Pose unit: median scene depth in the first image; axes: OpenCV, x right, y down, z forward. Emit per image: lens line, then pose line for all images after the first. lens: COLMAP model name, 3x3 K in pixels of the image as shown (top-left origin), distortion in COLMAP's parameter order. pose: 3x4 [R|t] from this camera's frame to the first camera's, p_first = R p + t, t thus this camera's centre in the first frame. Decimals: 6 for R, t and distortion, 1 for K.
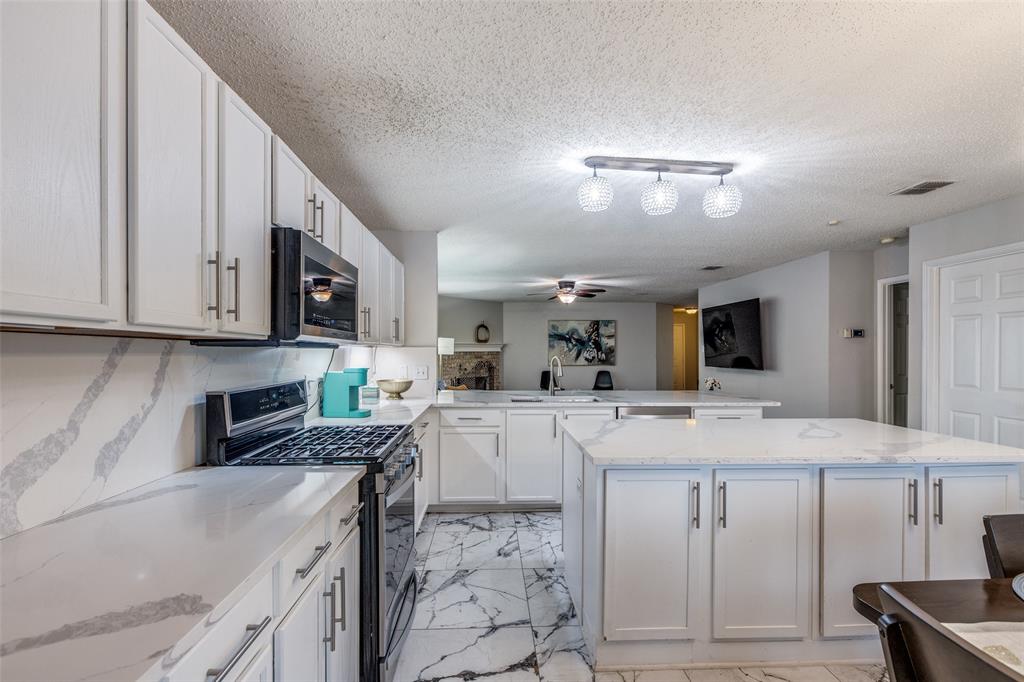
lens RADIAL K [[468.1, 0, 503.8], [0, 468.1, 347.7], [0, 0, 1]] dist [0.000890, -0.000395]
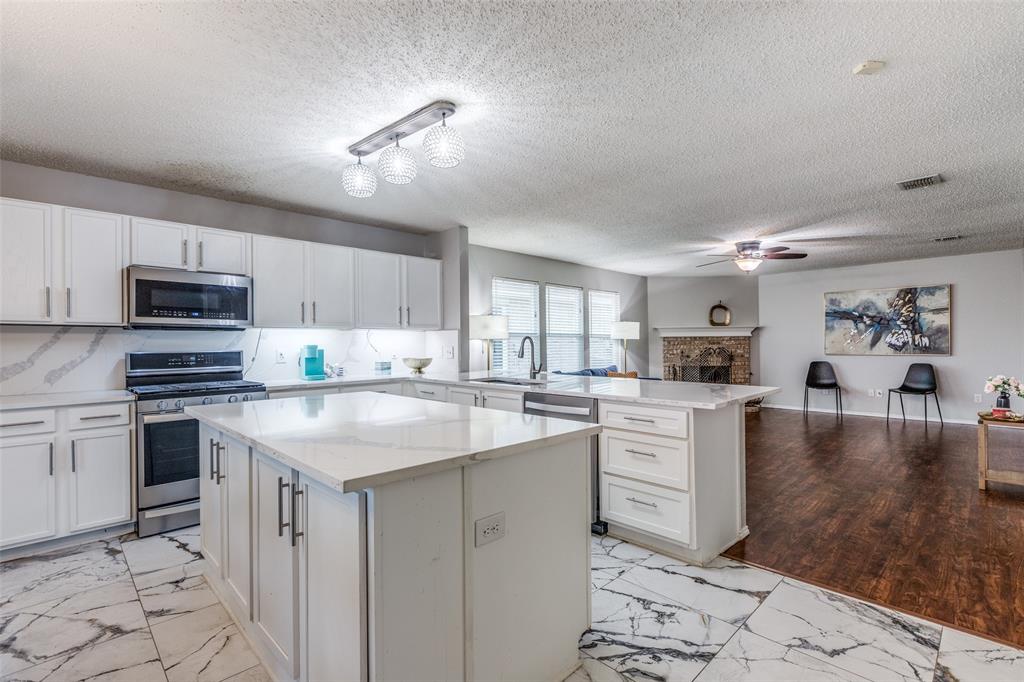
lens RADIAL K [[468.1, 0, 508.4], [0, 468.1, 341.6], [0, 0, 1]] dist [0.000890, -0.000395]
pose [[0.672594, -0.008145, -0.739967, 0.327706], [0.013468, 0.999909, 0.001236, 0.011114], [0.739889, -0.010797, 0.672642, 0.143838]]
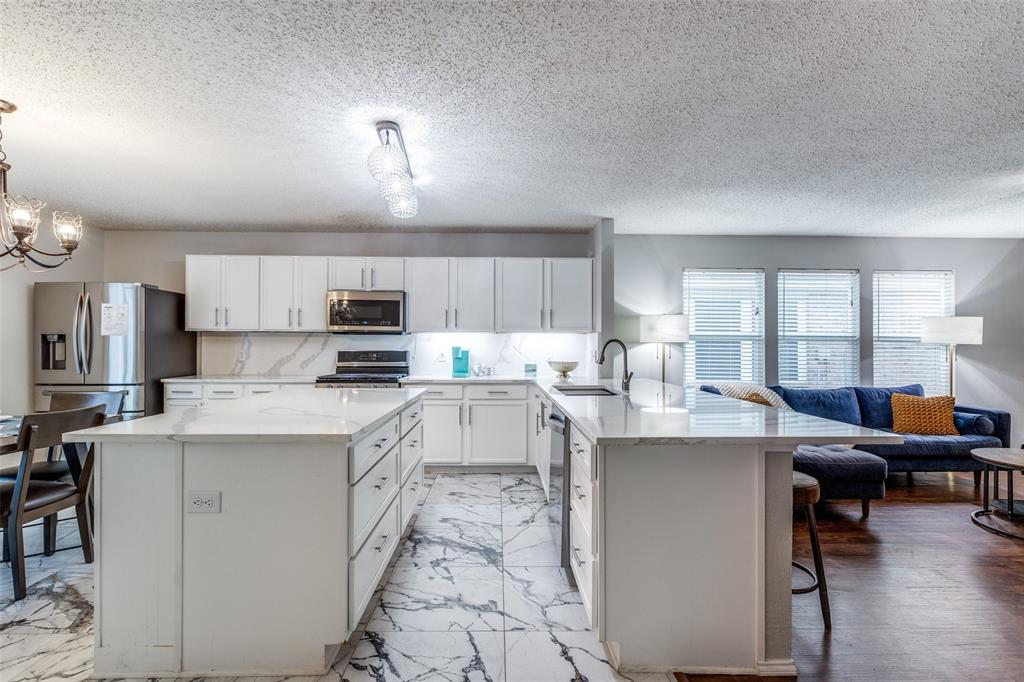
lens RADIAL K [[478.6, 0, 503.9], [0, 478.6, 343.1], [0, 0, 1]] dist [0.005561, -0.001955]
pose [[-0.019623, -0.008527, -0.999771, 0.390629], [0.002587, 0.999960, -0.008580, 0.012865], [0.999804, -0.002754, -0.019600, 0.349133]]
